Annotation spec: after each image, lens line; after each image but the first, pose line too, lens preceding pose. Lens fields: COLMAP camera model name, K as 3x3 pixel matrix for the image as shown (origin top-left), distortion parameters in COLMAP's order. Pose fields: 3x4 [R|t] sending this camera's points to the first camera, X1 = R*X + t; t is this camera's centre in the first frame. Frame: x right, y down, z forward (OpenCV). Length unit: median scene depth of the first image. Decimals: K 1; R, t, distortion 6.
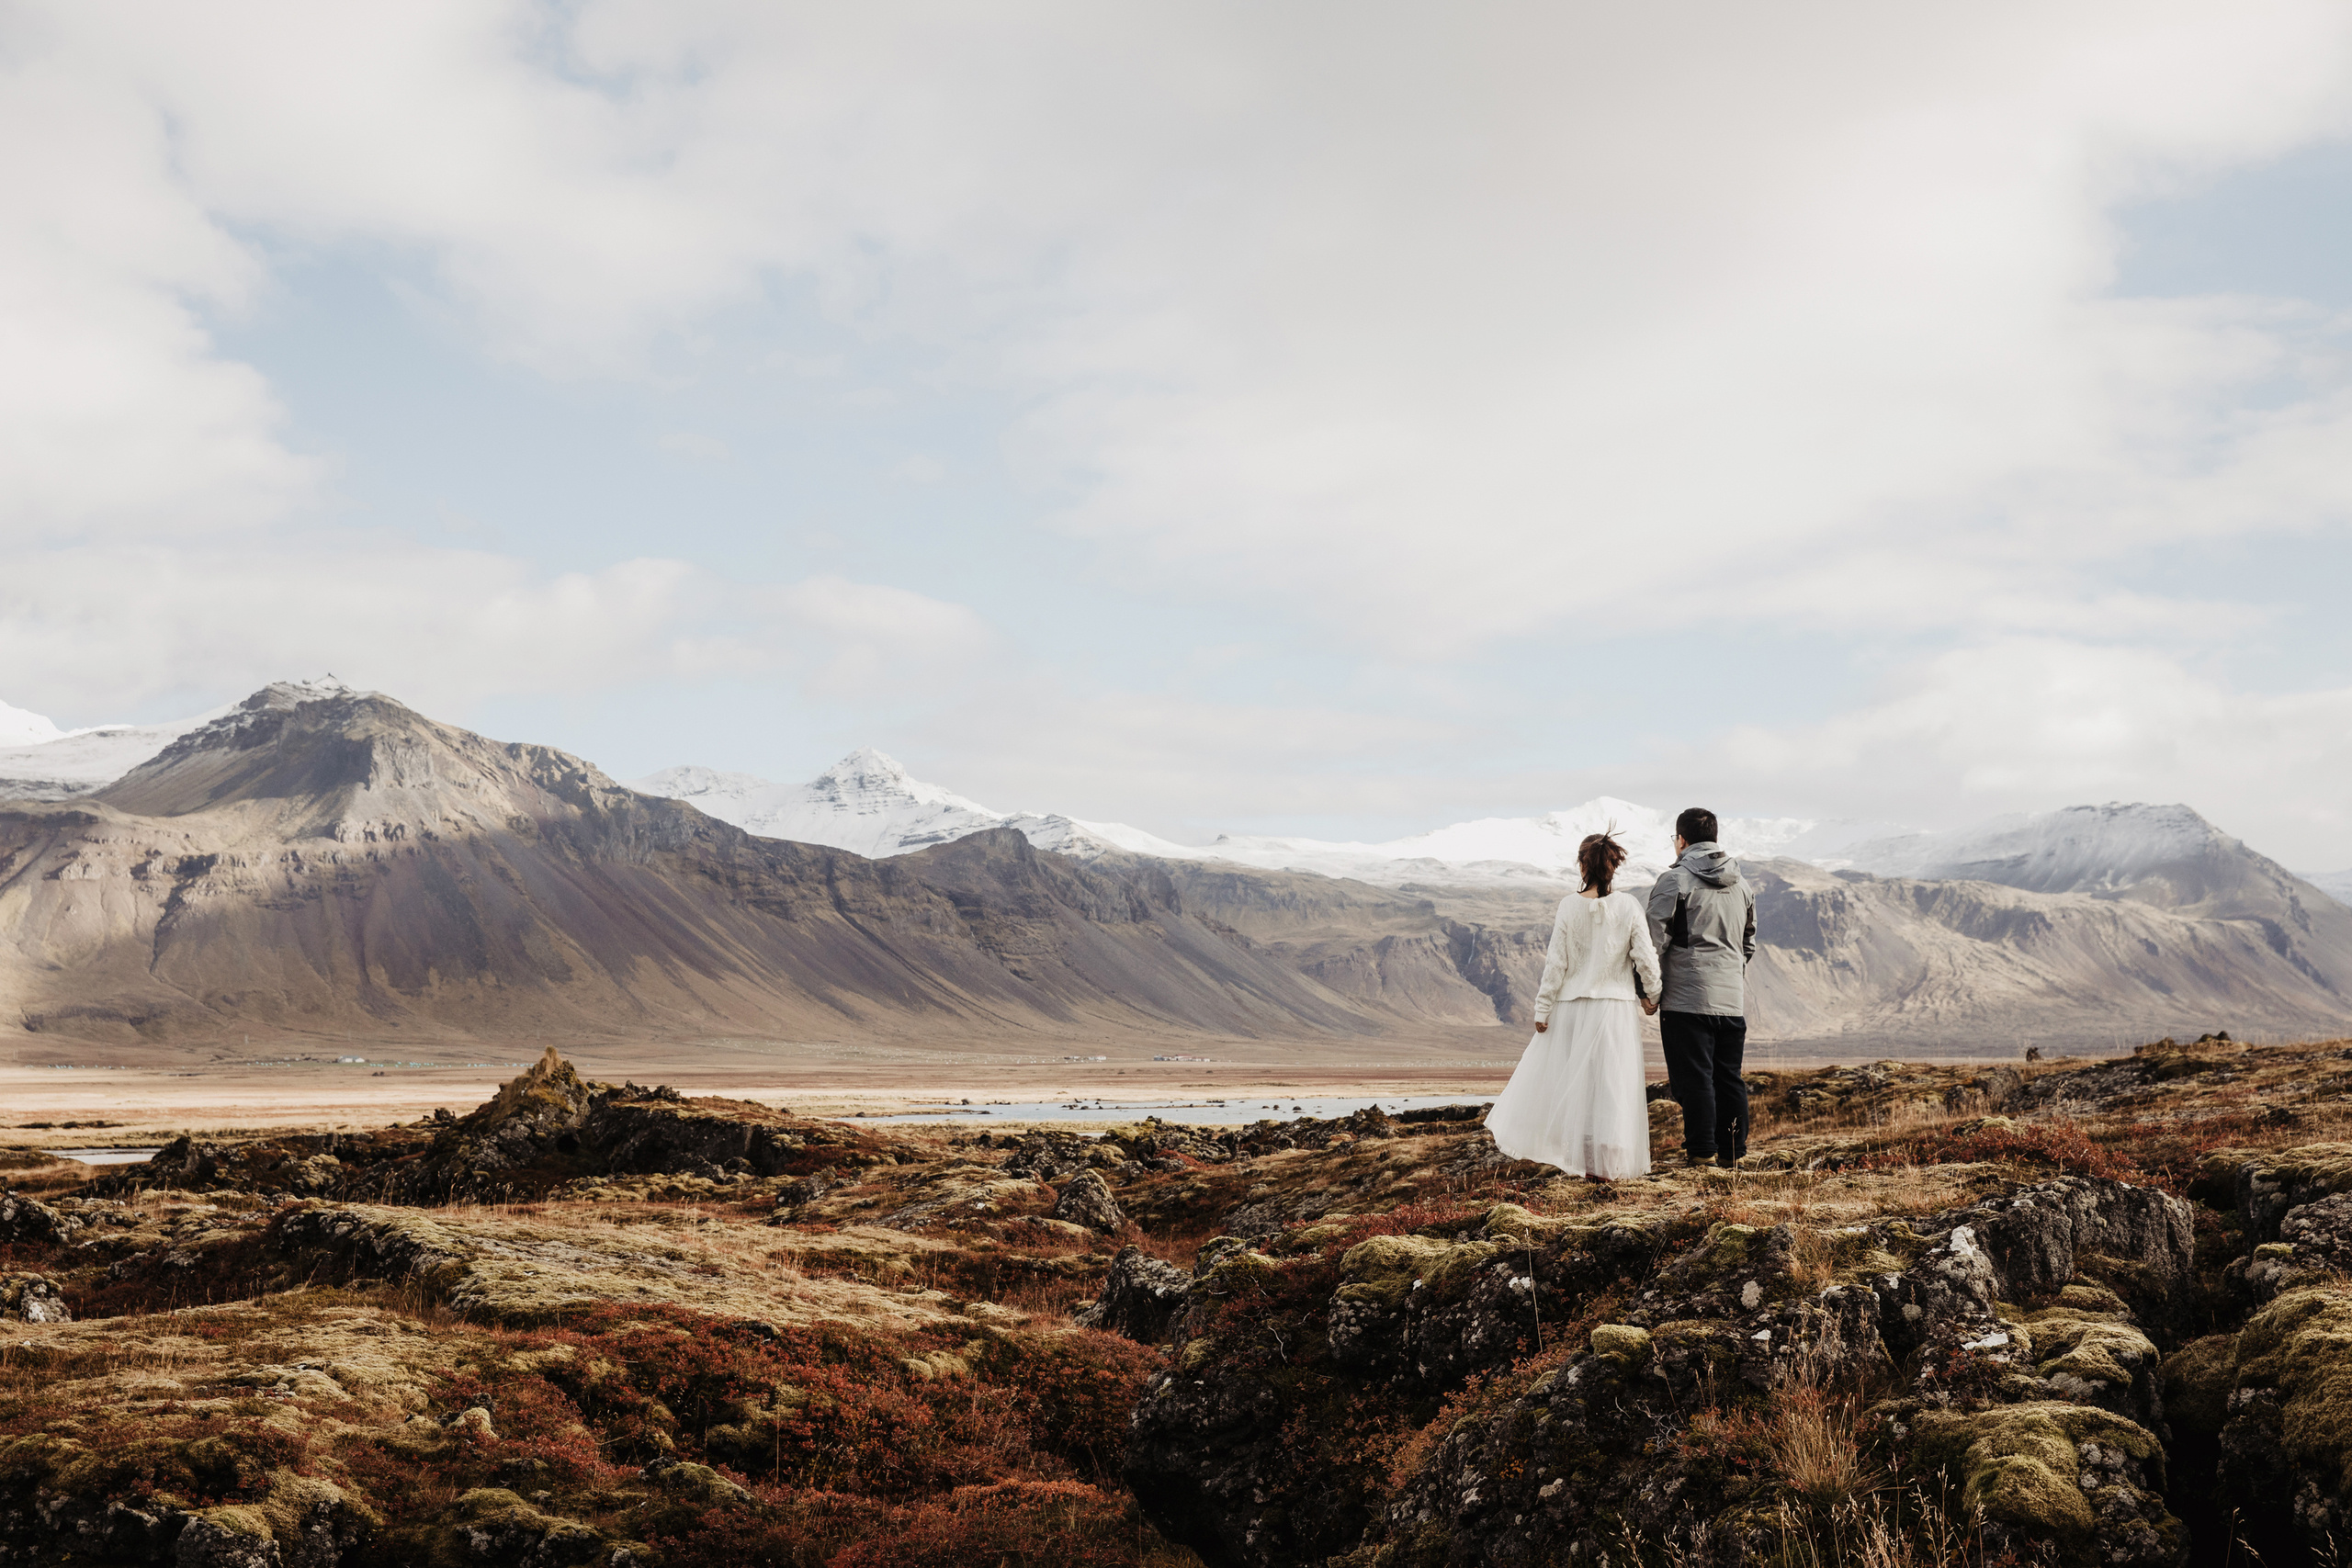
lens RADIAL K [[3212.9, 0, 1168.9], [0, 3212.9, 785.0], [0, 0, 1]] dist [0.075196, 0.000000]
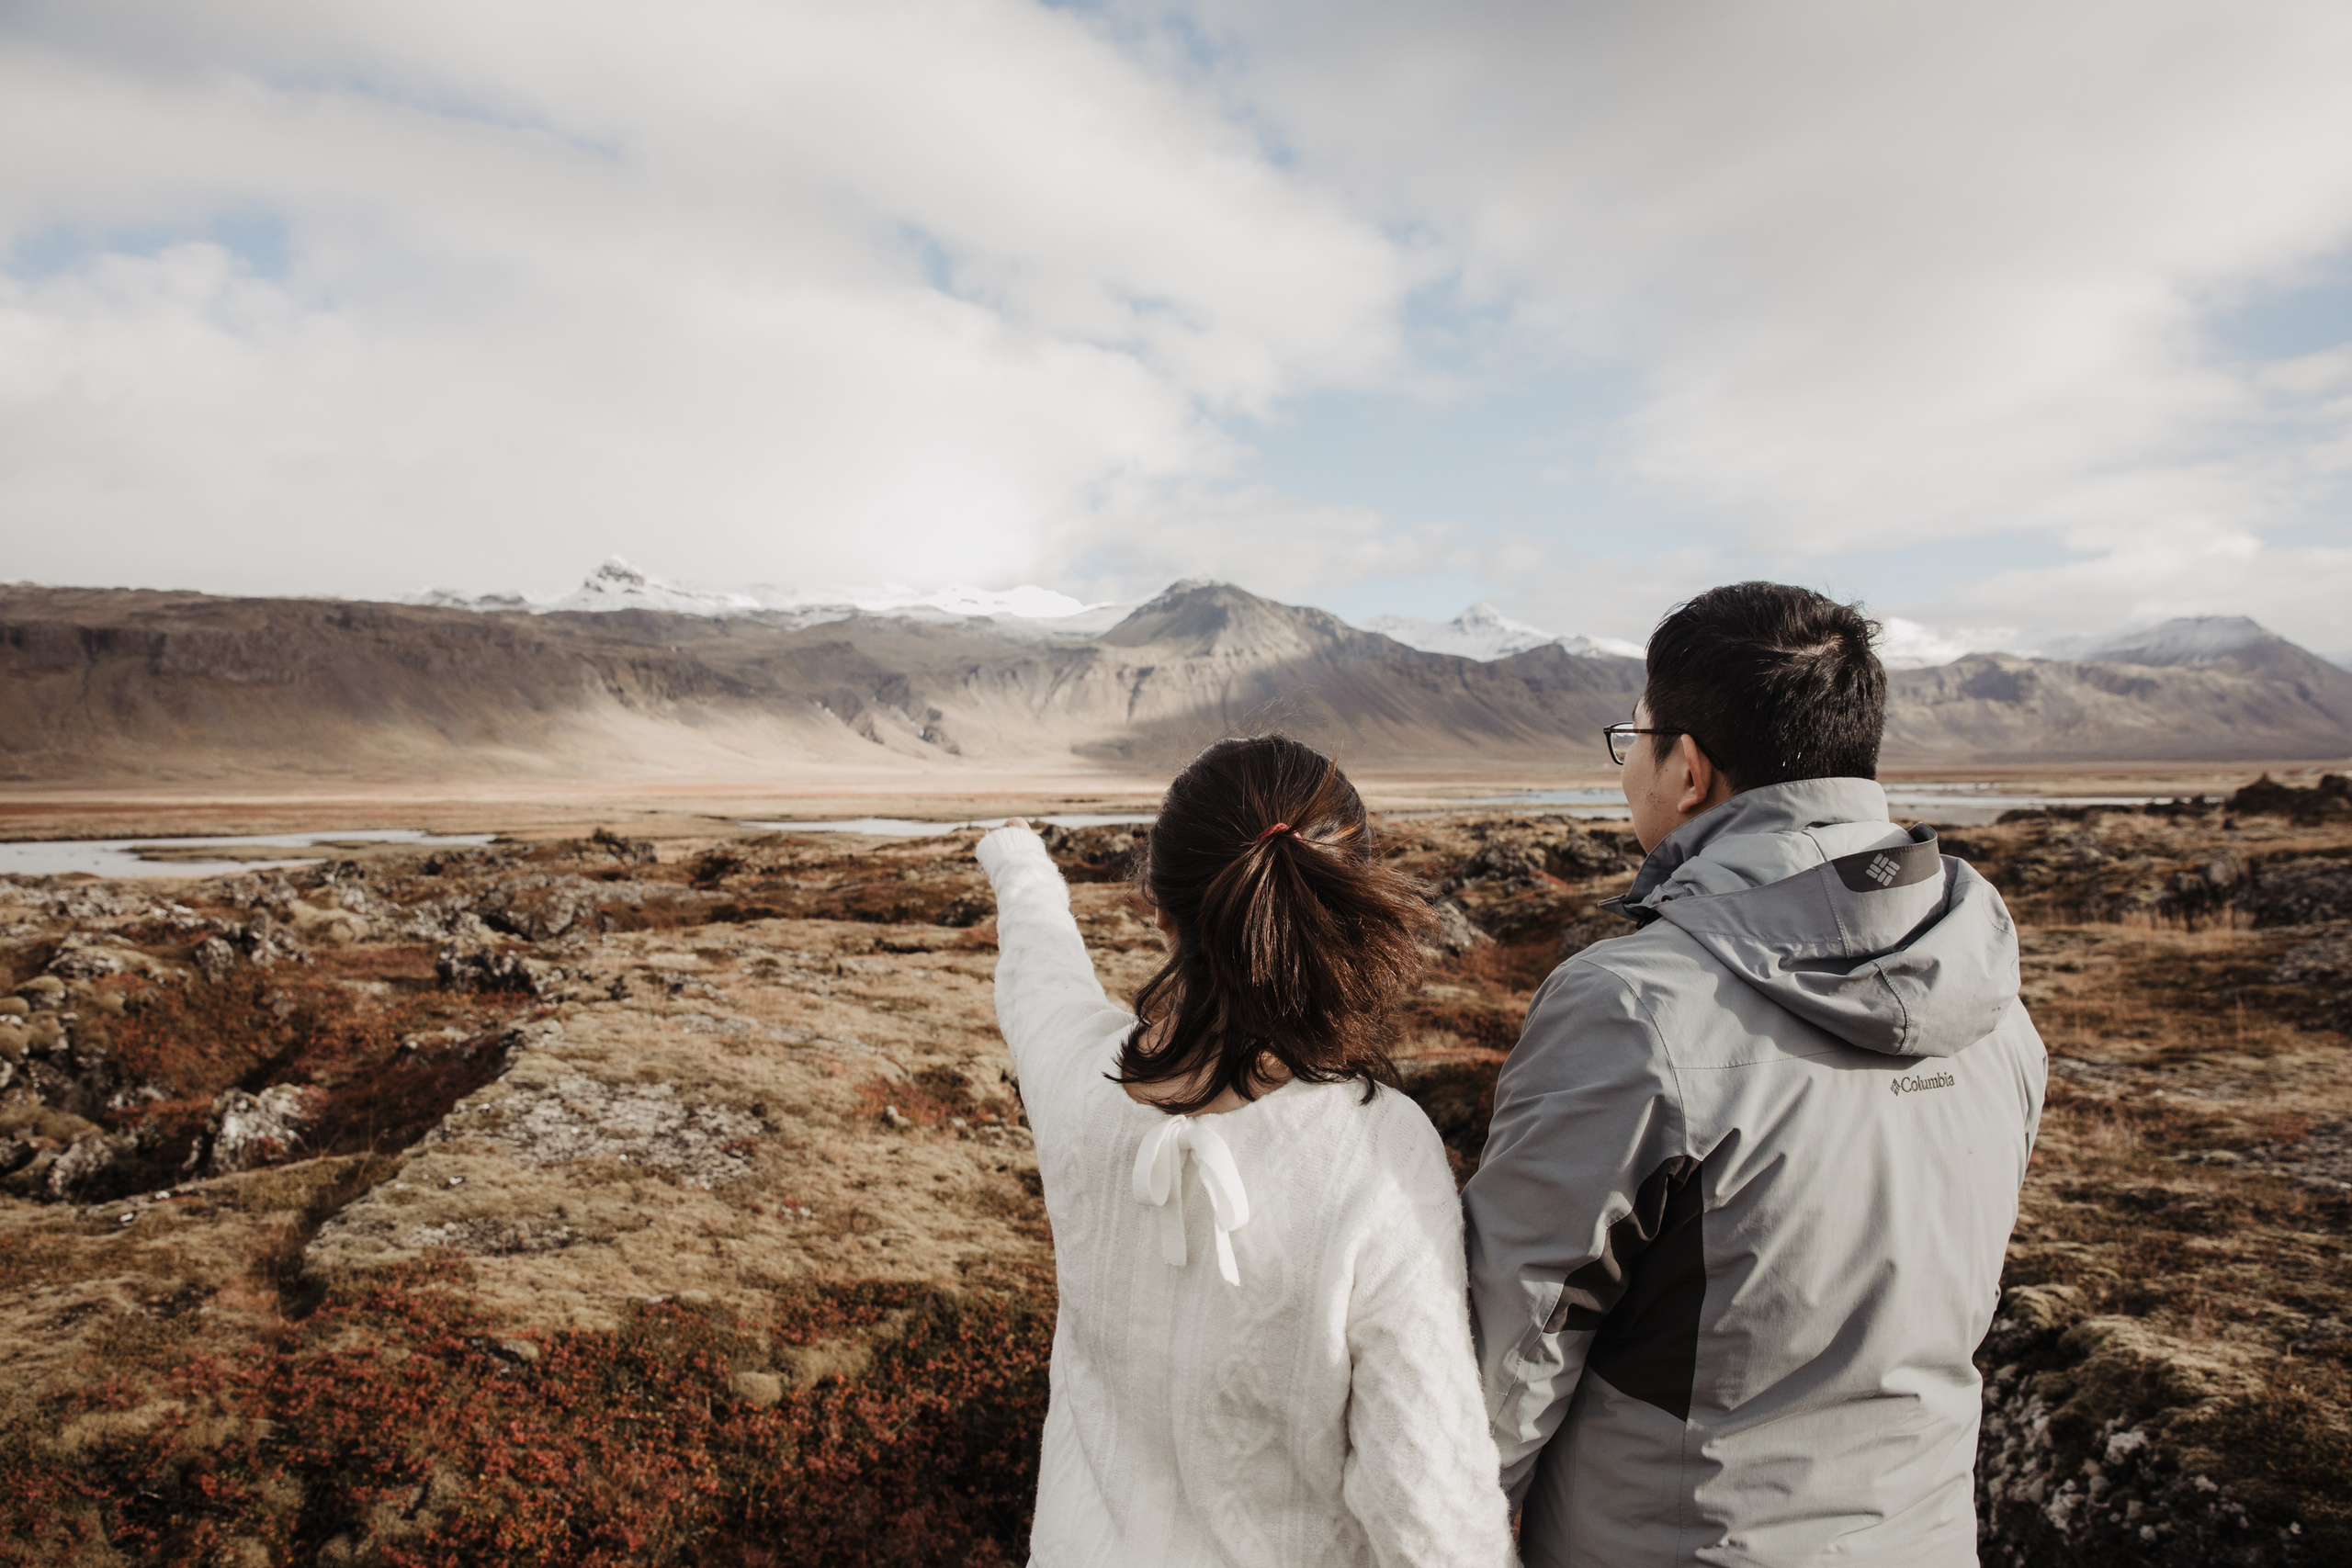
lens RADIAL K [[1672.9, 0, 1188.5], [0, 1672.9, 759.2], [0, 0, 1]] dist [-0.101315, 0.068993]
pose [[0.963712, -0.005628, -0.266884, 0.030733], [0.027304, 0.996612, 0.077577, 0.002126], [0.265544, -0.082049, 0.960601, 0.170360]]
